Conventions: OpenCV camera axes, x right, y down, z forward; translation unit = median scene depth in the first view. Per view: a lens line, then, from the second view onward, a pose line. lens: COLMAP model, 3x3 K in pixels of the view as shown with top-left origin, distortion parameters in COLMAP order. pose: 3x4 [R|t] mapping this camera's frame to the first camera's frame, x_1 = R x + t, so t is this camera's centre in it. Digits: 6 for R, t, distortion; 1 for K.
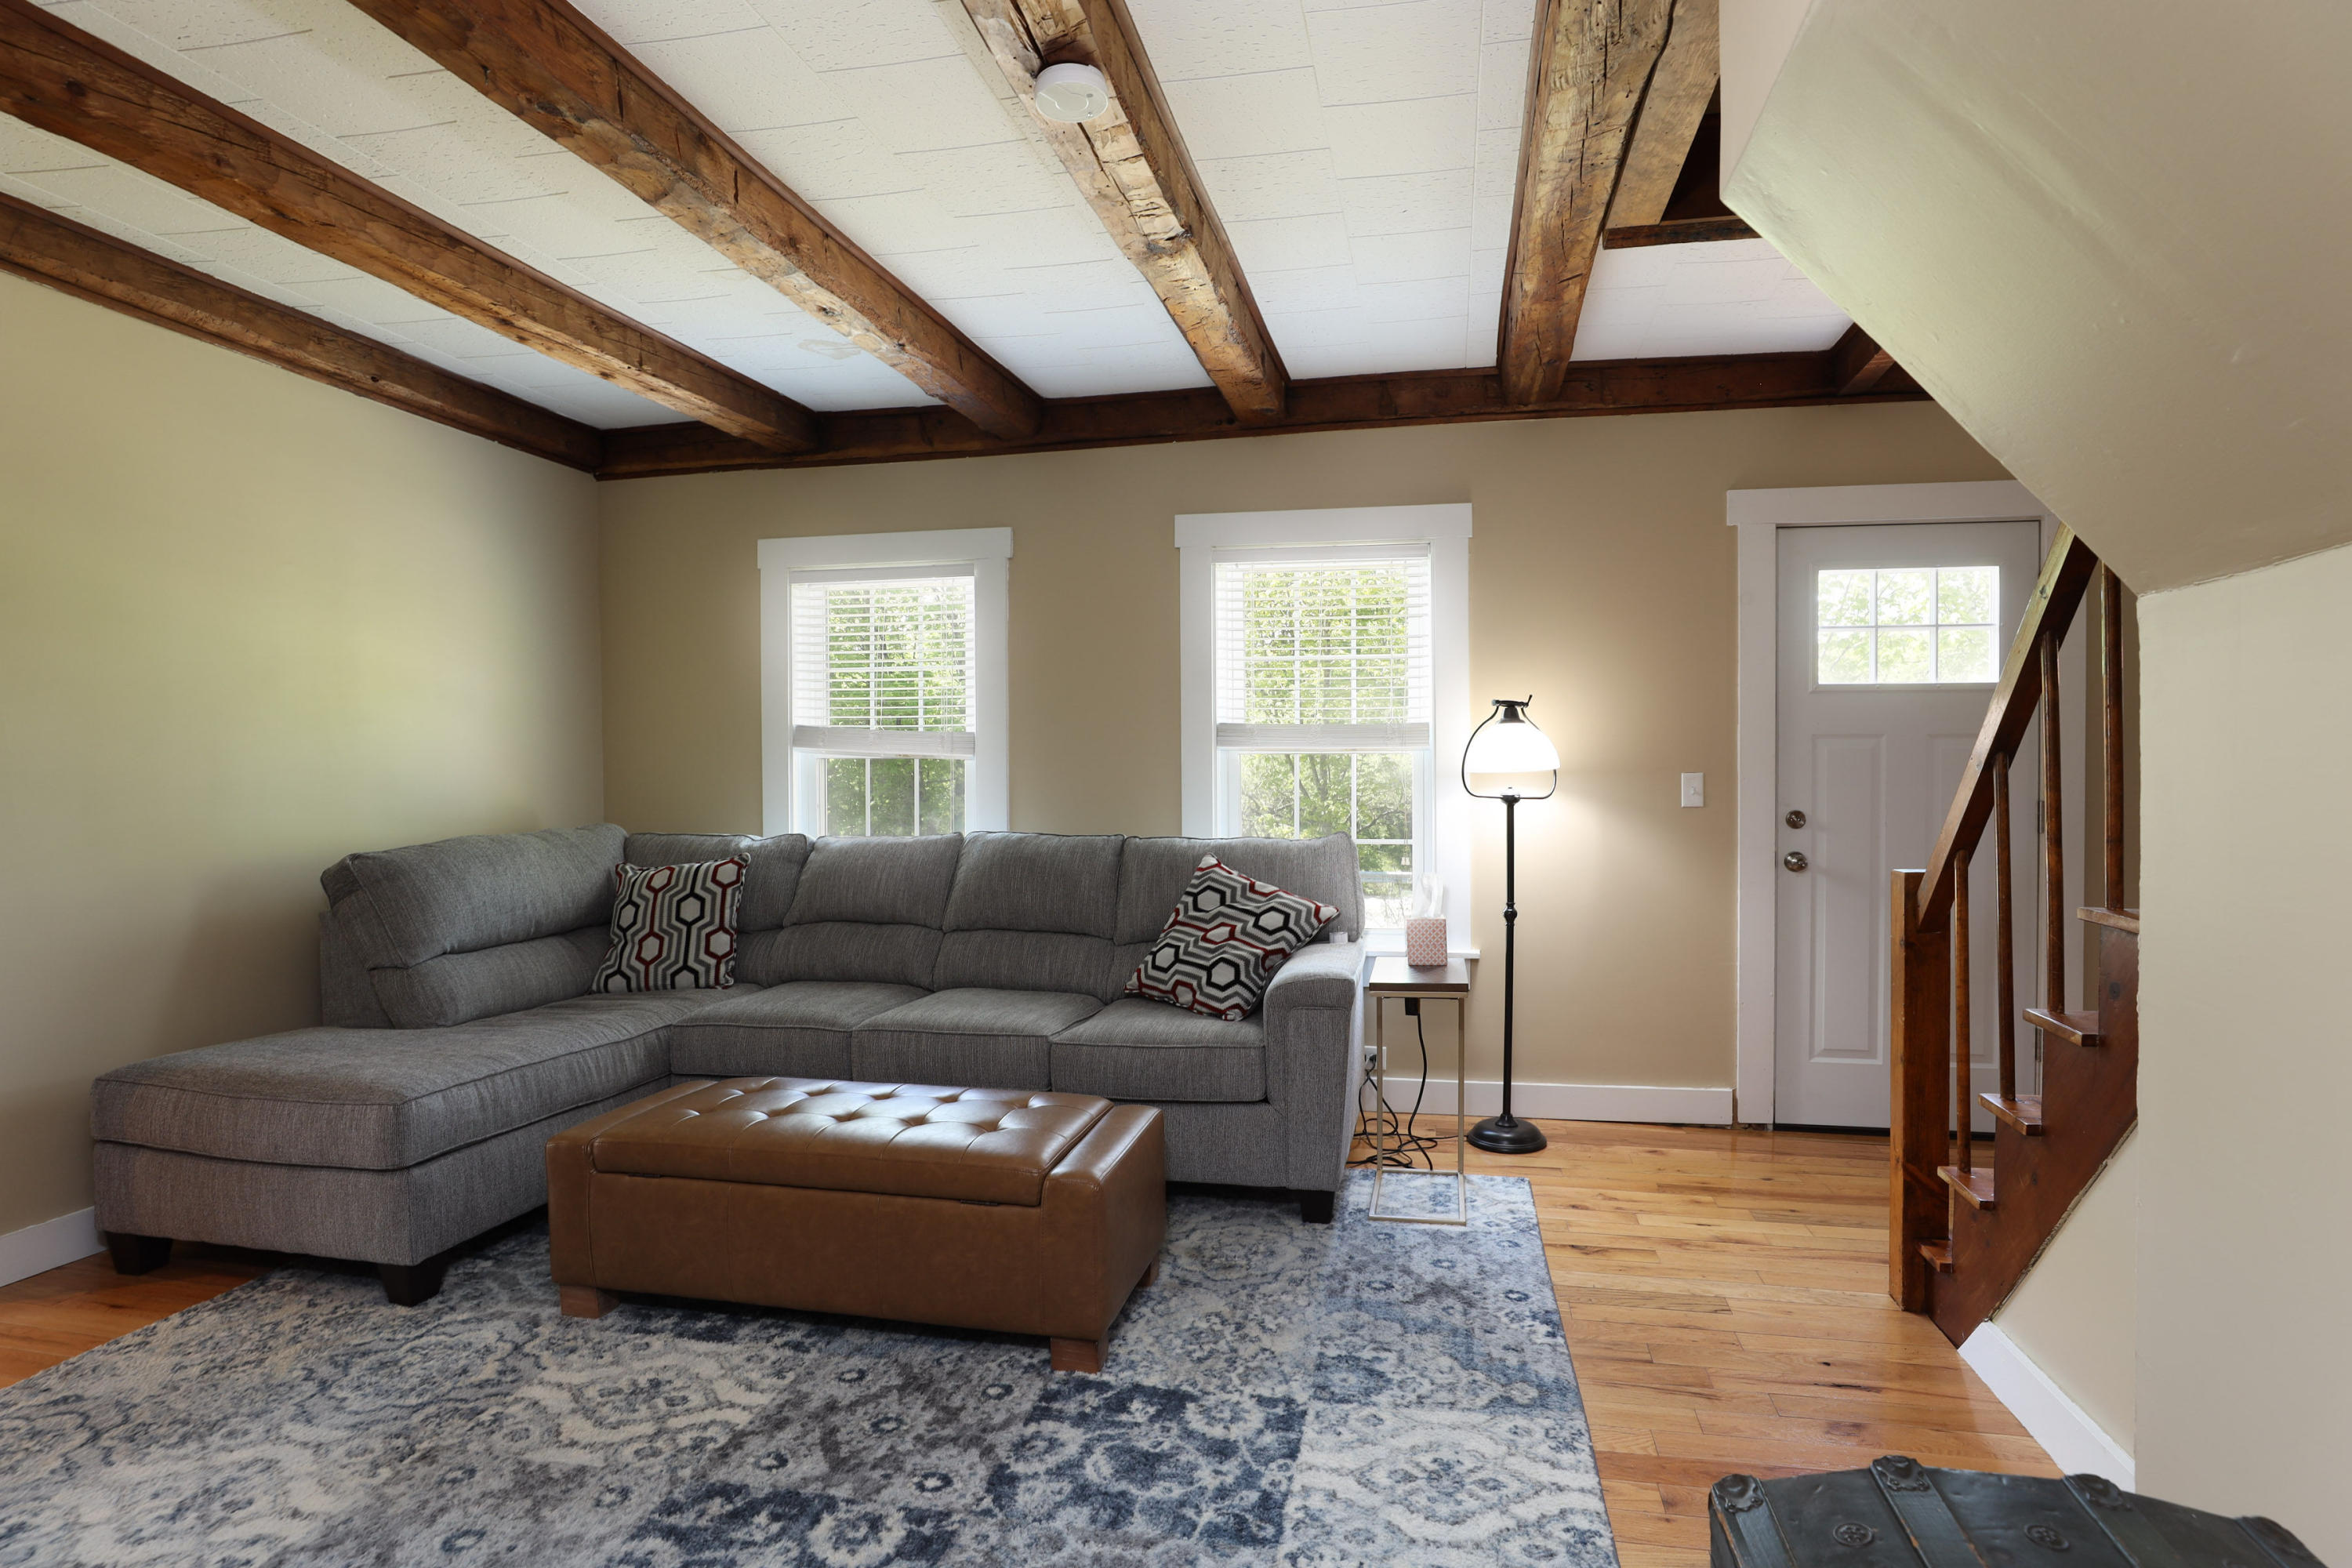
lens RADIAL K [[1135.1, 0, 1254.0], [0, 1135.1, 774.9], [0, 0, 1]] dist [-0.036023, 0.010912]
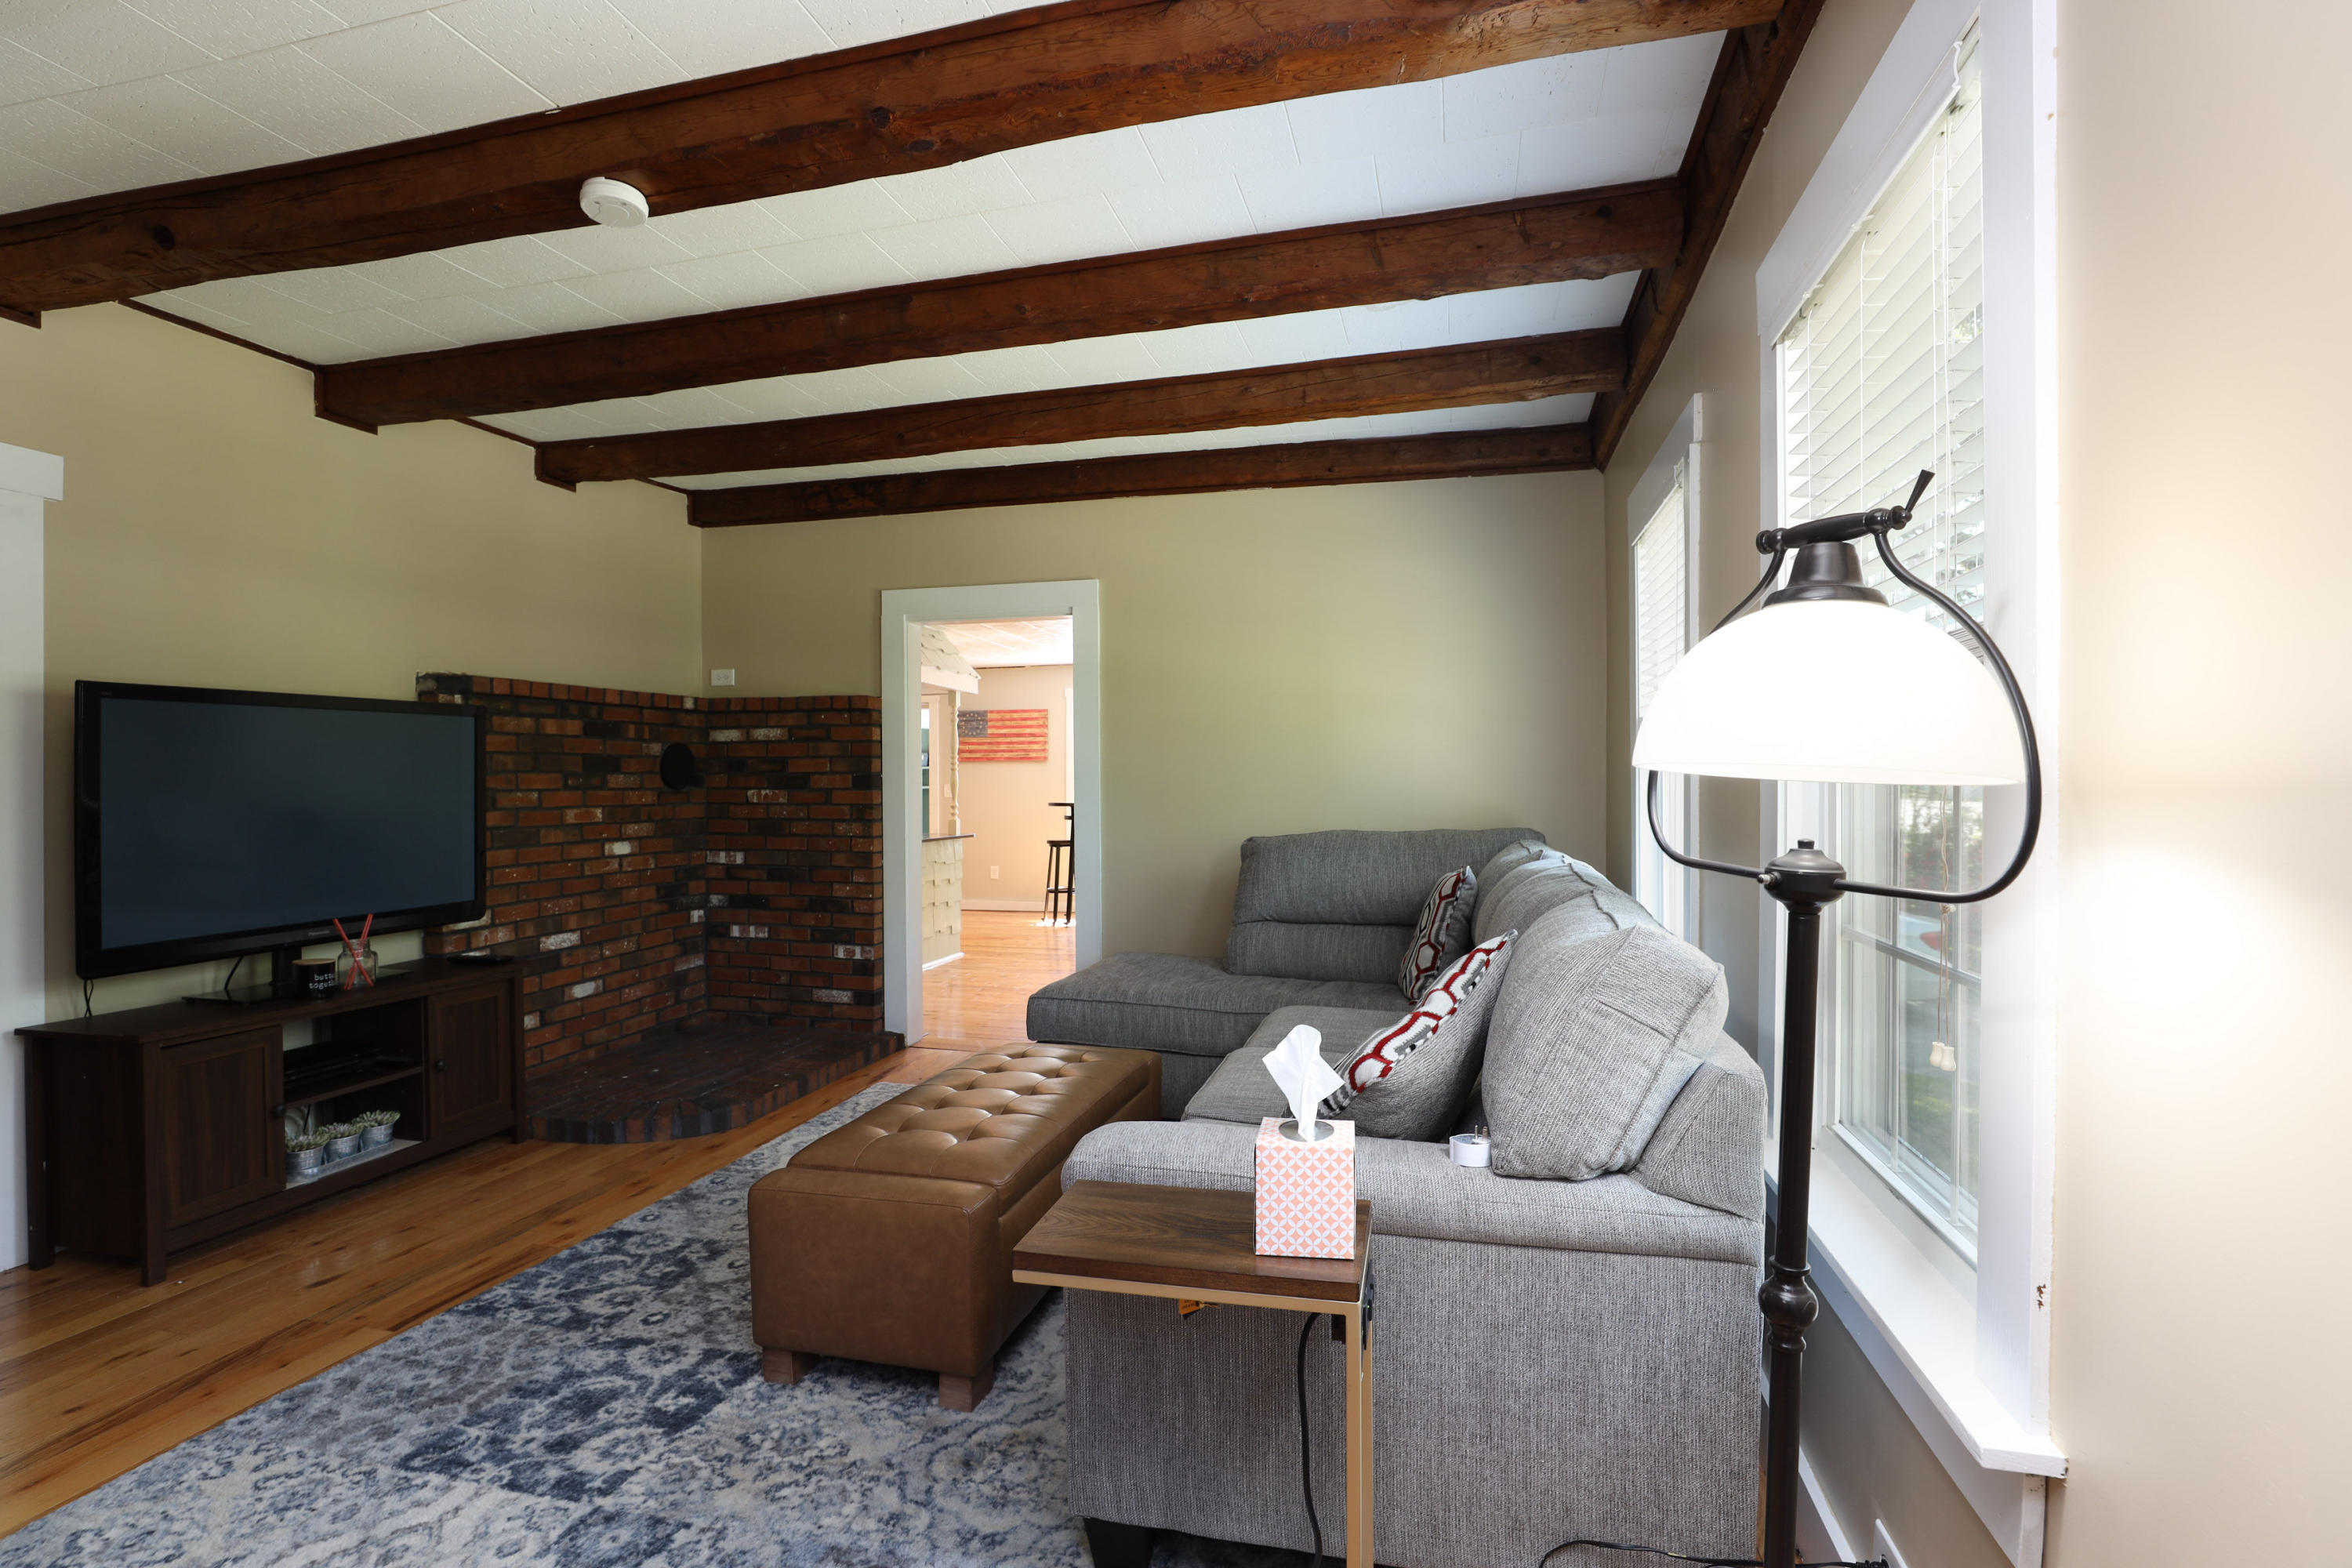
lens RADIAL K [[1135.1, 0, 1179.7], [0, 1135.1, 782.5], [0, 0, 1]] dist [-0.036023, 0.010912]
pose [[-0.069851, 0.005527, -0.997542, 0.899142], [0.000792, 0.999985, 0.005485, -0.010150], [0.997557, -0.000407, -0.069855, 1.553004]]
